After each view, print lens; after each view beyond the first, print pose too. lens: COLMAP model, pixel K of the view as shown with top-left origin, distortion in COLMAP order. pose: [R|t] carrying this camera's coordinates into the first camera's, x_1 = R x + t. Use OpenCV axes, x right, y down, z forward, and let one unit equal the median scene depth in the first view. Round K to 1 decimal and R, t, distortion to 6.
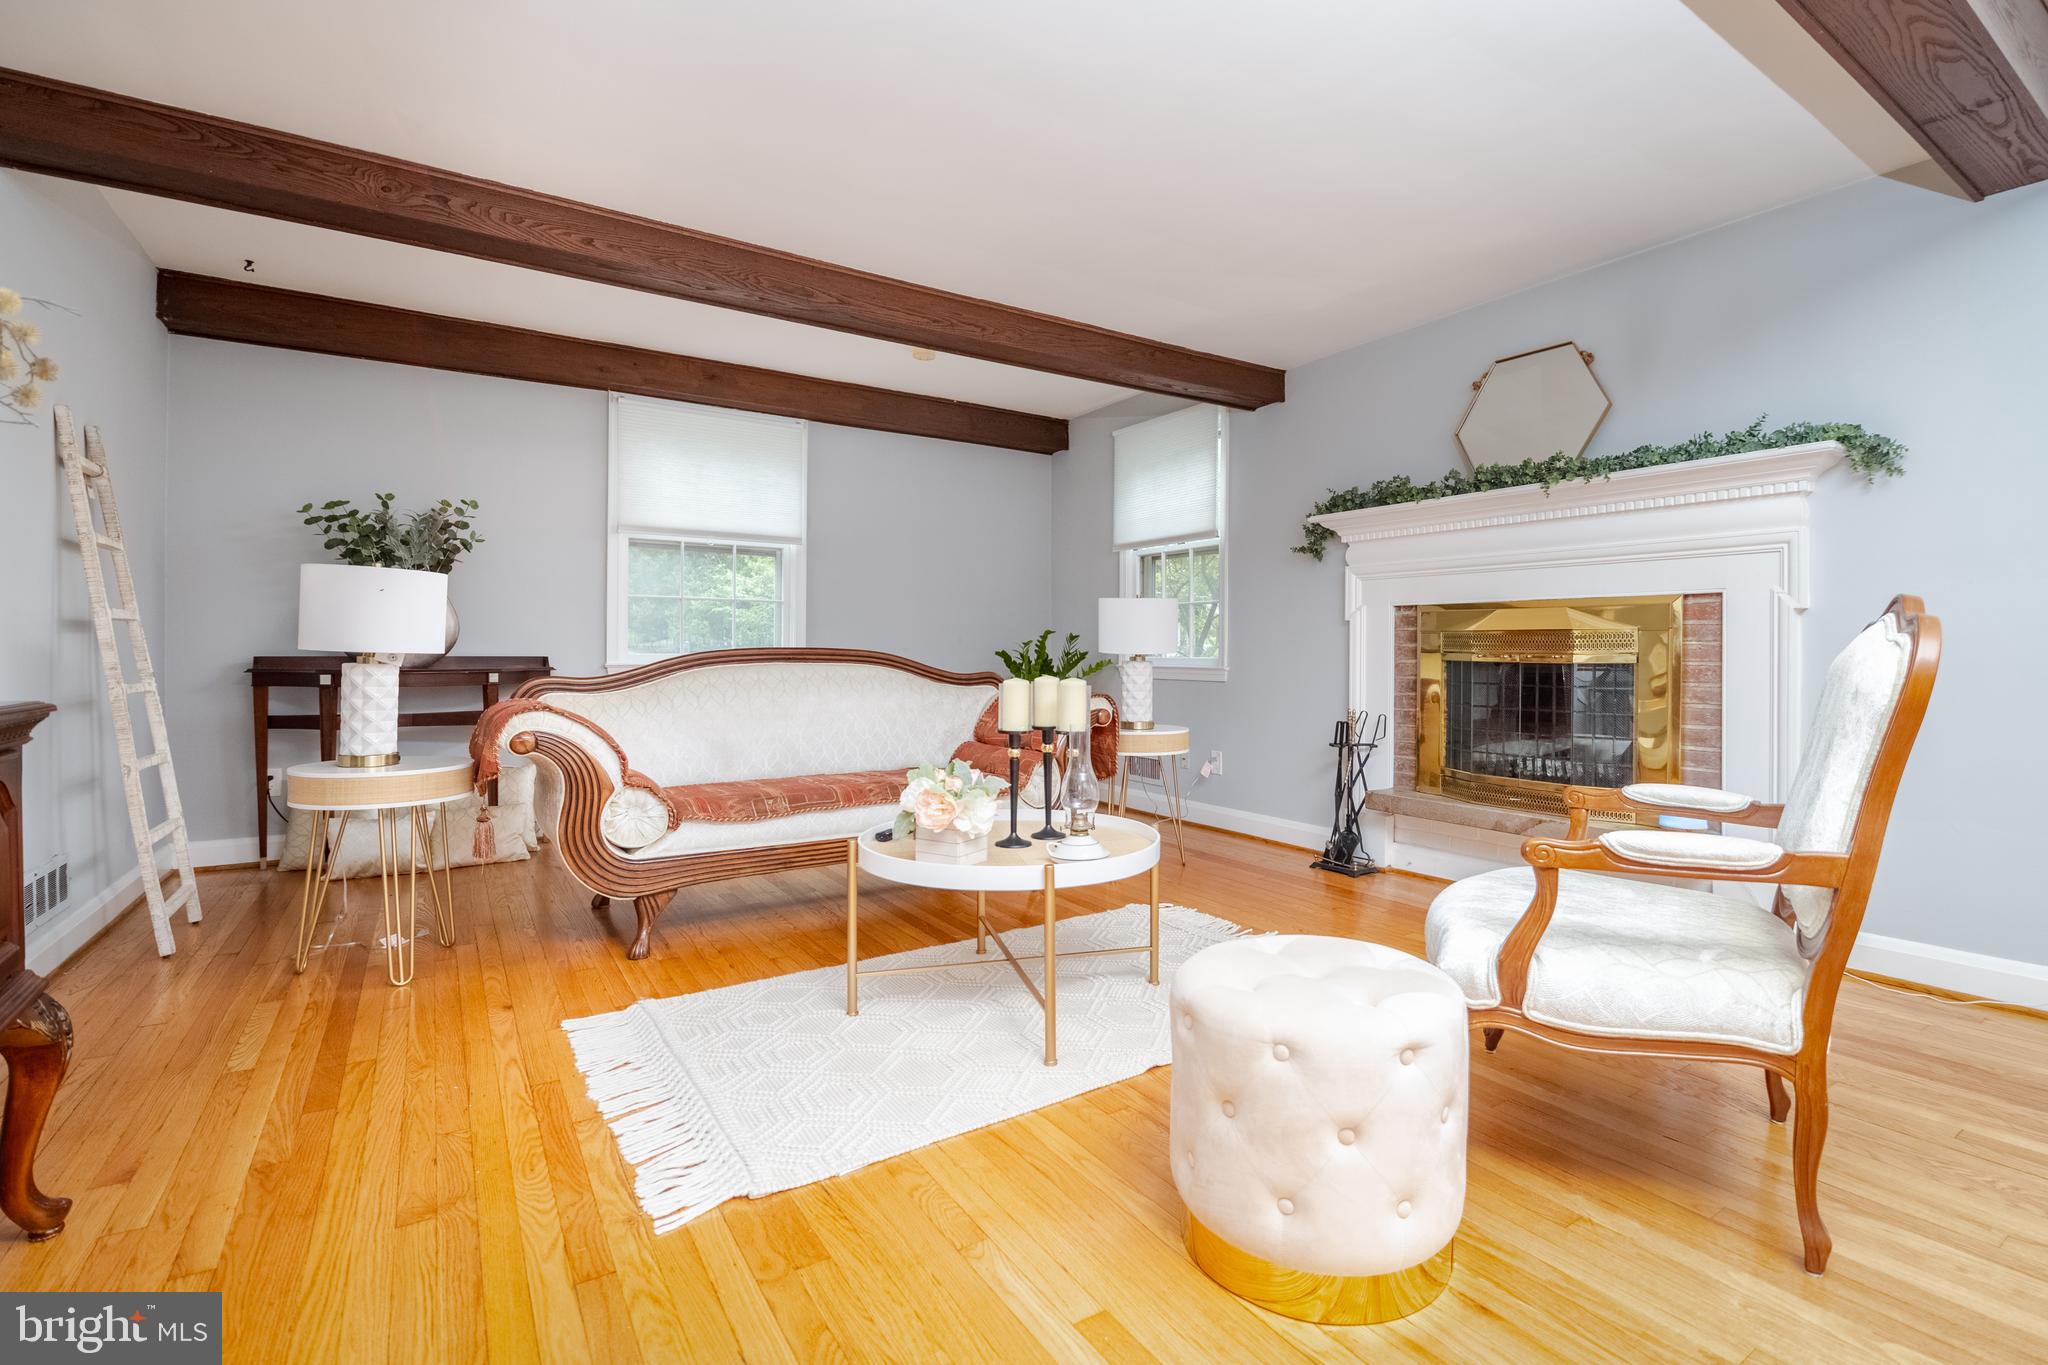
lens RADIAL K [[934.2, 0, 1082.1], [0, 934.2, 655.1], [0, 0, 1]] dist [-0.001427, -0.000969]
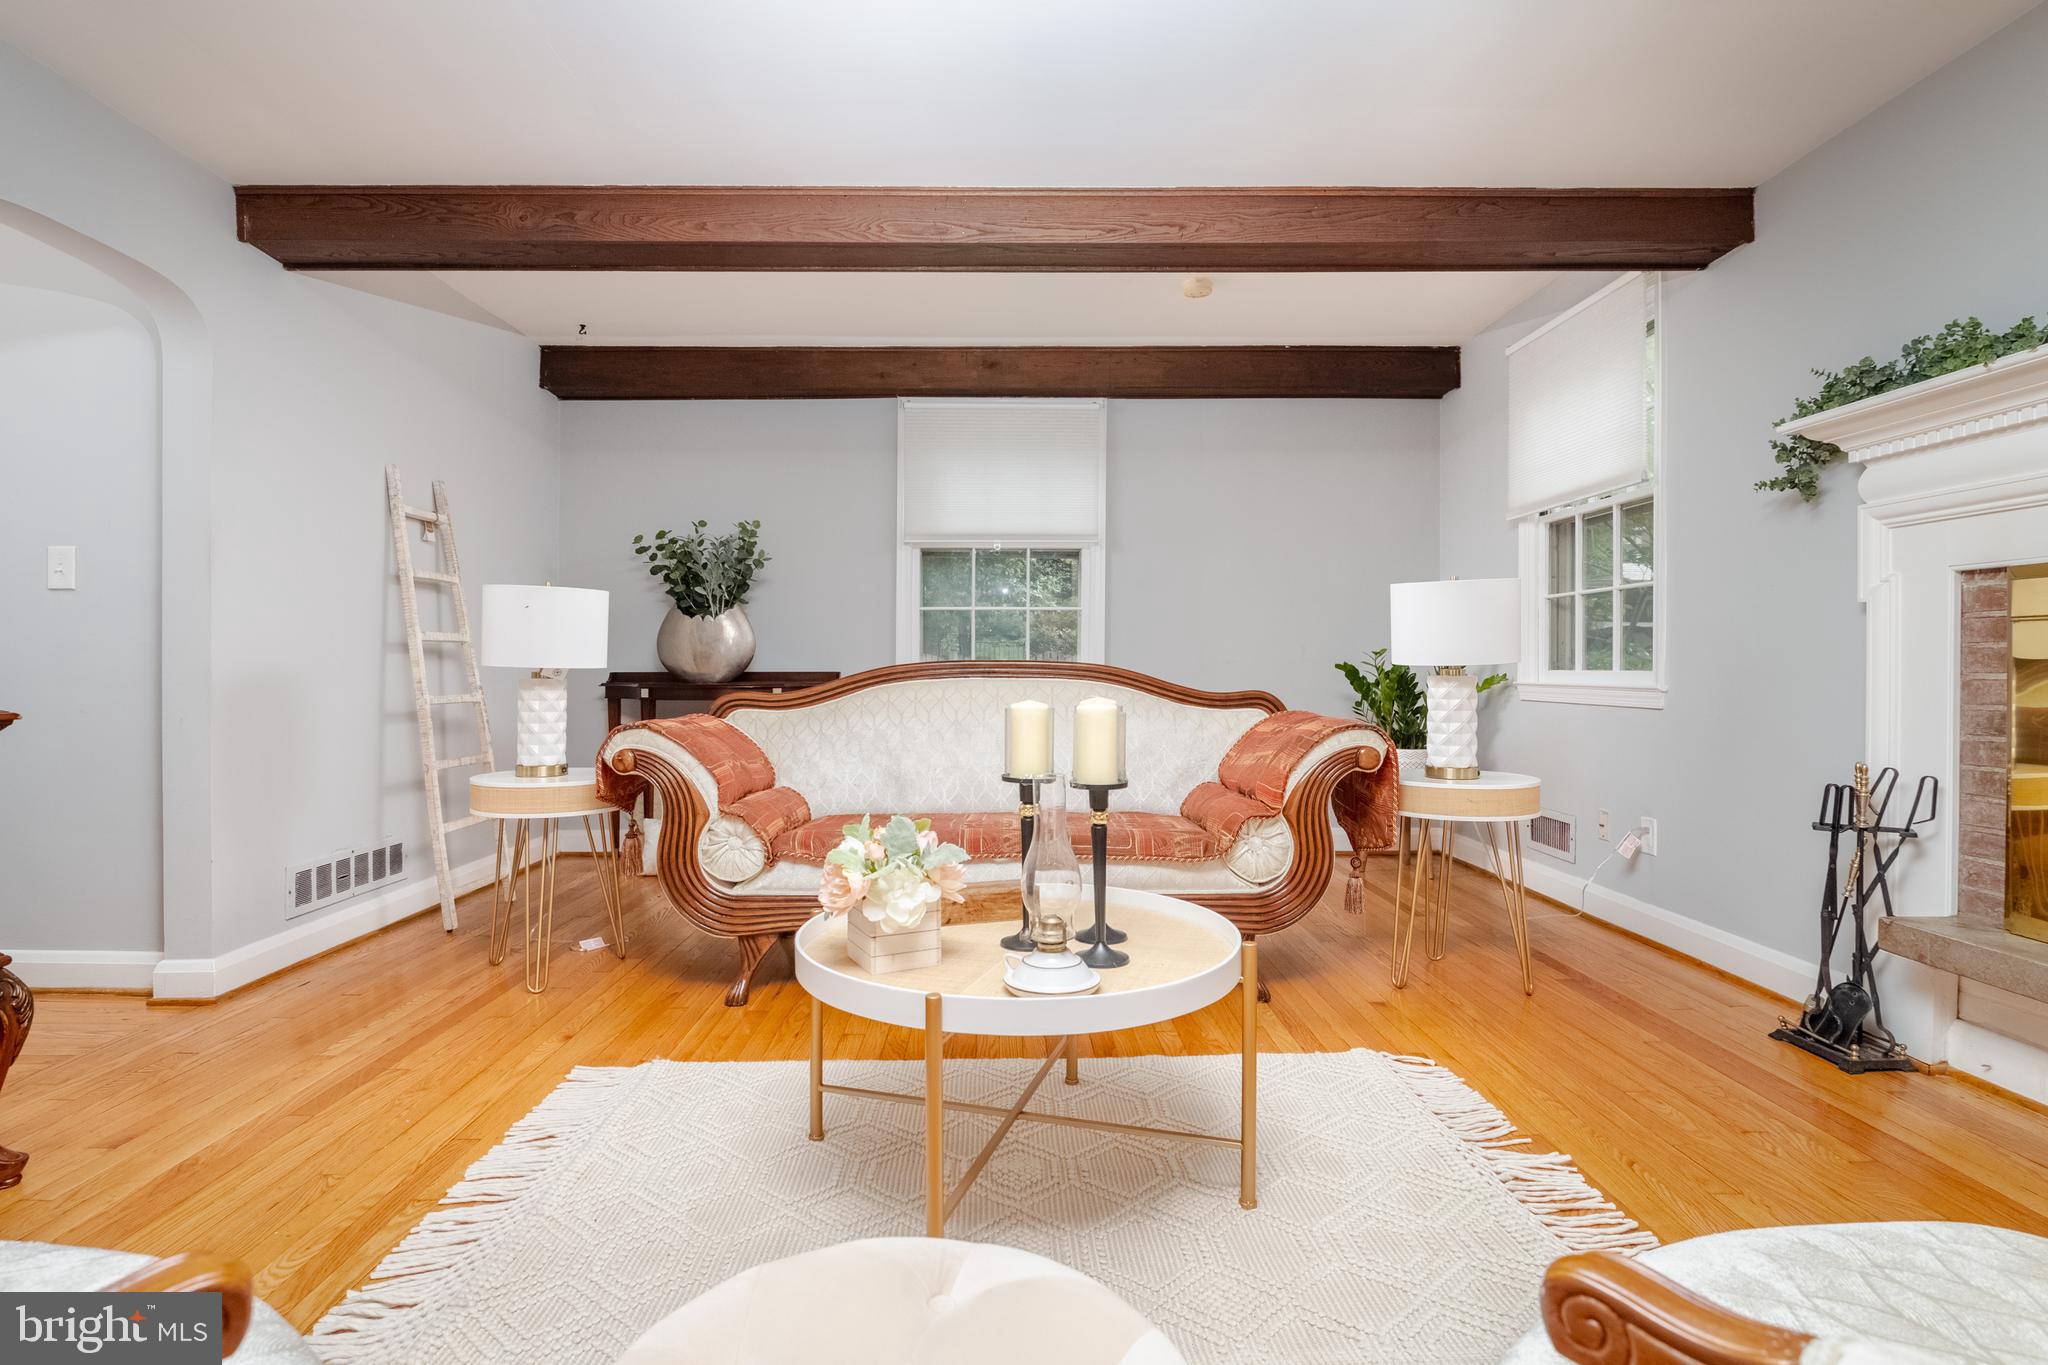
lens RADIAL K [[1007.8, 0, 1027.8], [0, 1007.8, 672.7], [0, 0, 1]] dist [-0.002672, -0.001050]
pose [[0.834377, -0.002331, -0.551189, 0.209810], [0.003229, 0.999995, 0.000659, 0.002556], [0.551184, -0.002330, 0.834380, 0.240326]]
